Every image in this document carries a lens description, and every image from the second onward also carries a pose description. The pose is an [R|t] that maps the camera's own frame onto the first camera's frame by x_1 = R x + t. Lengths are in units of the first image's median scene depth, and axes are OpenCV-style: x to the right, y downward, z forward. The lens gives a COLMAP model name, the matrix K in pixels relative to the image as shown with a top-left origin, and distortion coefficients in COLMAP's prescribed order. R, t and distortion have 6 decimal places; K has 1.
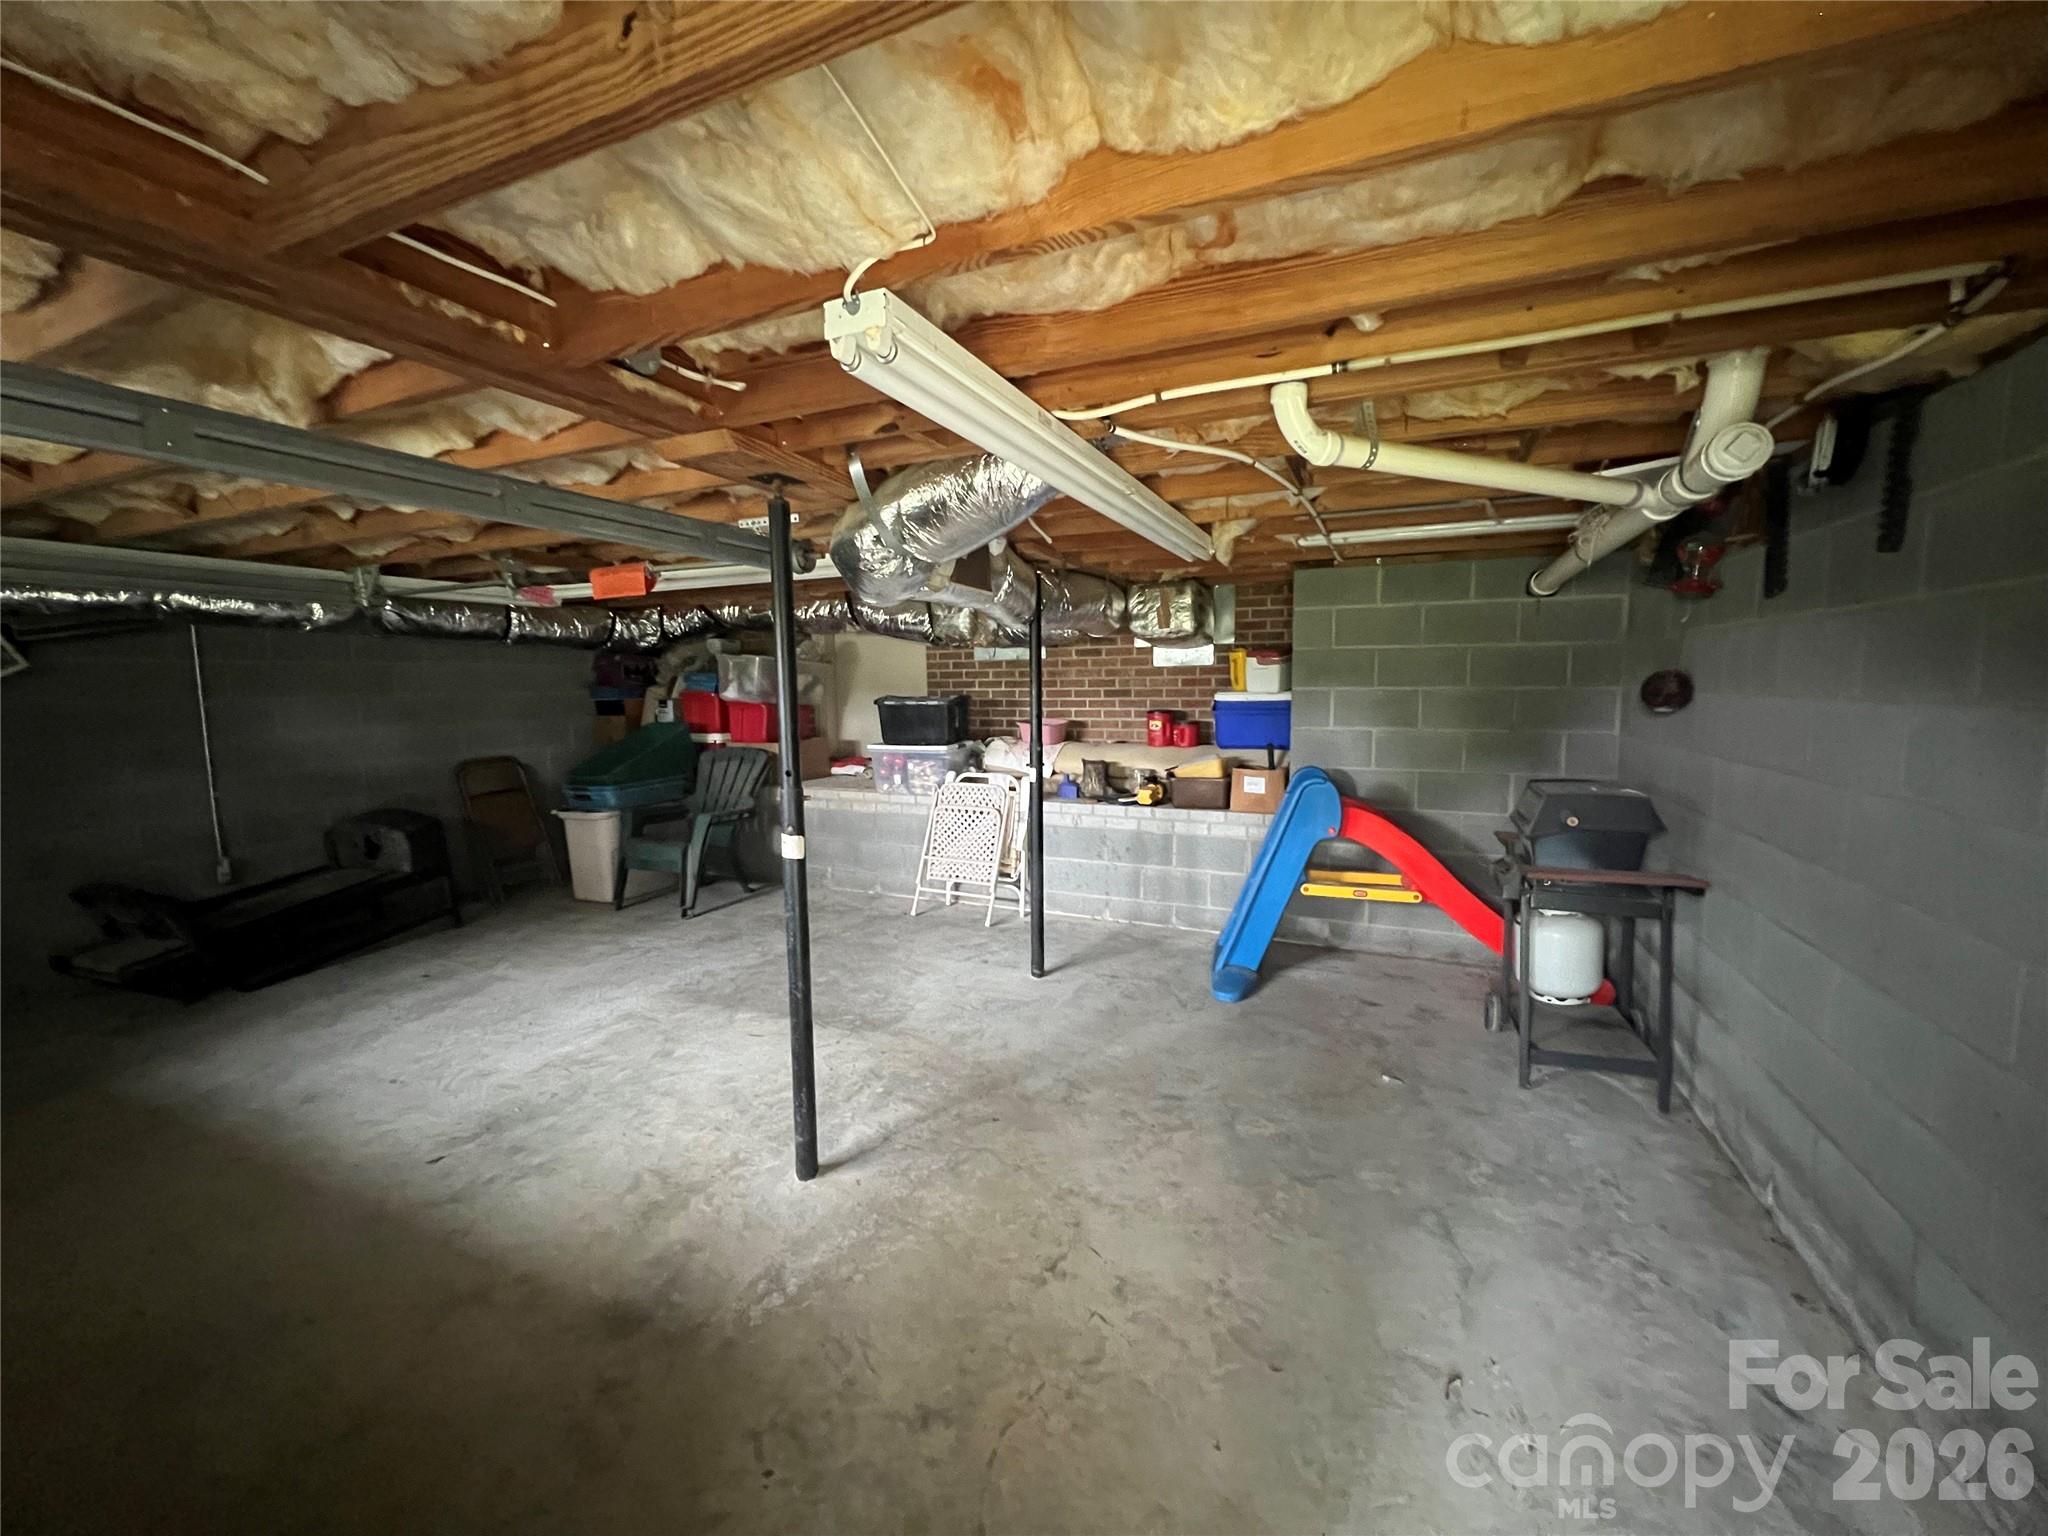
lens RADIAL K [[816.5, 0, 1021.0], [0, 816.5, 759.0], [0, 0, 1]] dist [-0.004504, 0.000192]
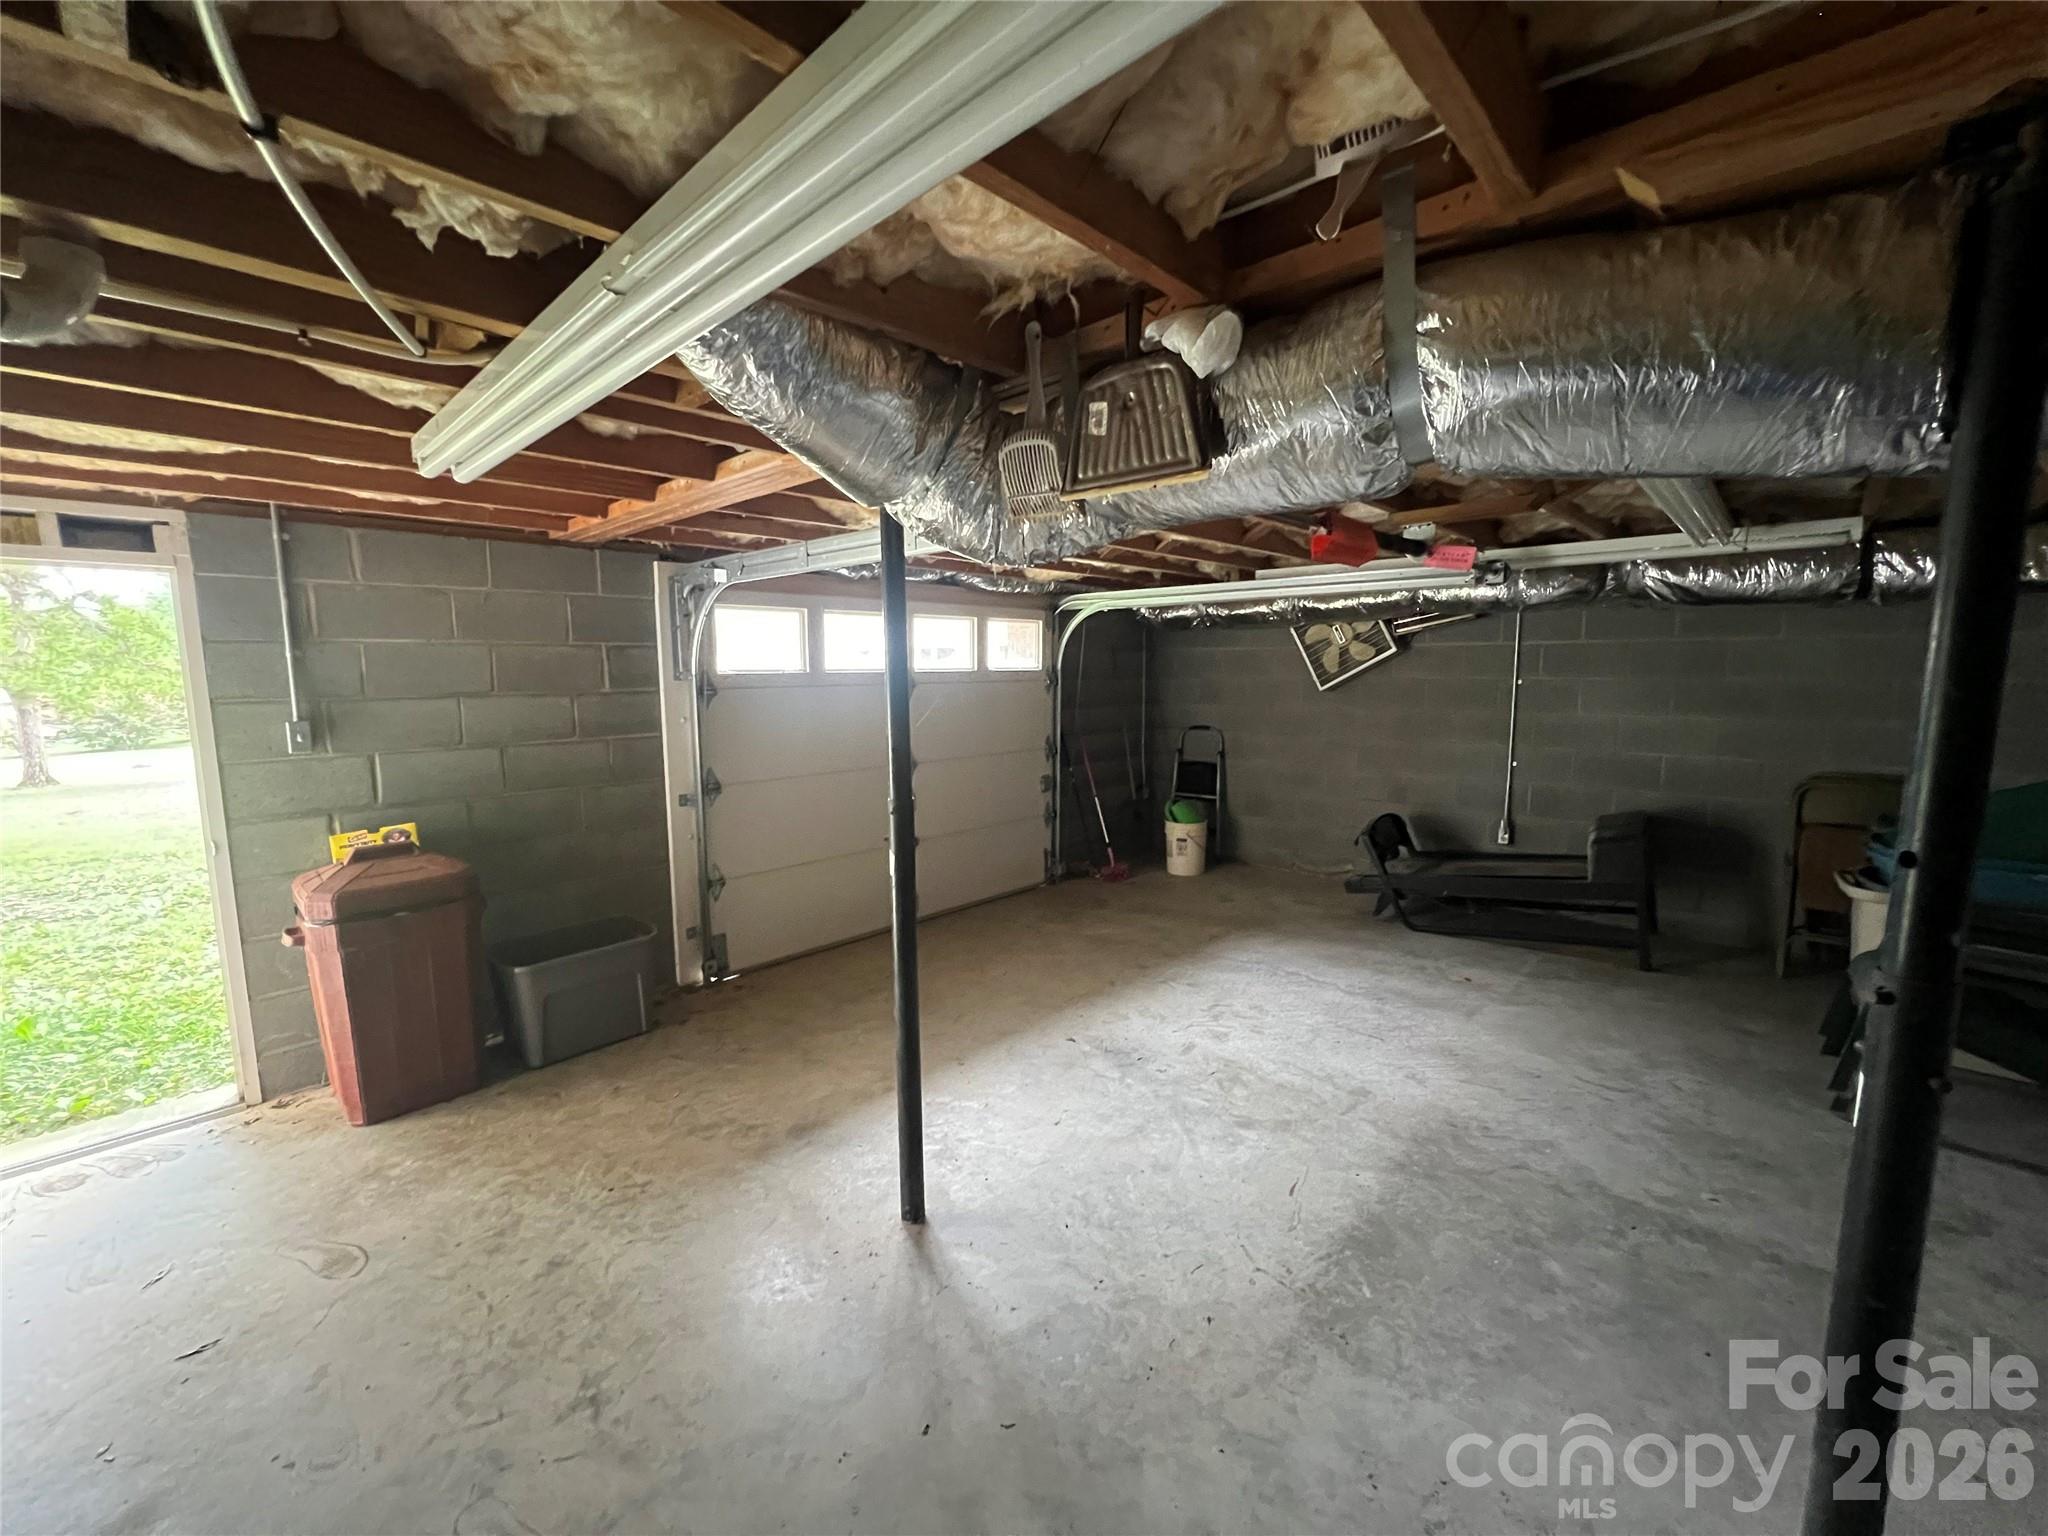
lens RADIAL K [[816.5, 0, 1016.5], [0, 816.5, 768.9], [0, 0, 1]] dist [-0.004504, 0.000192]
pose [[-0.336854, 0.133372, -0.932063, 0.326921], [-0.079456, 0.982359, 0.169285, -0.101636], [0.938198, 0.131083, -0.320314, 0.895730]]
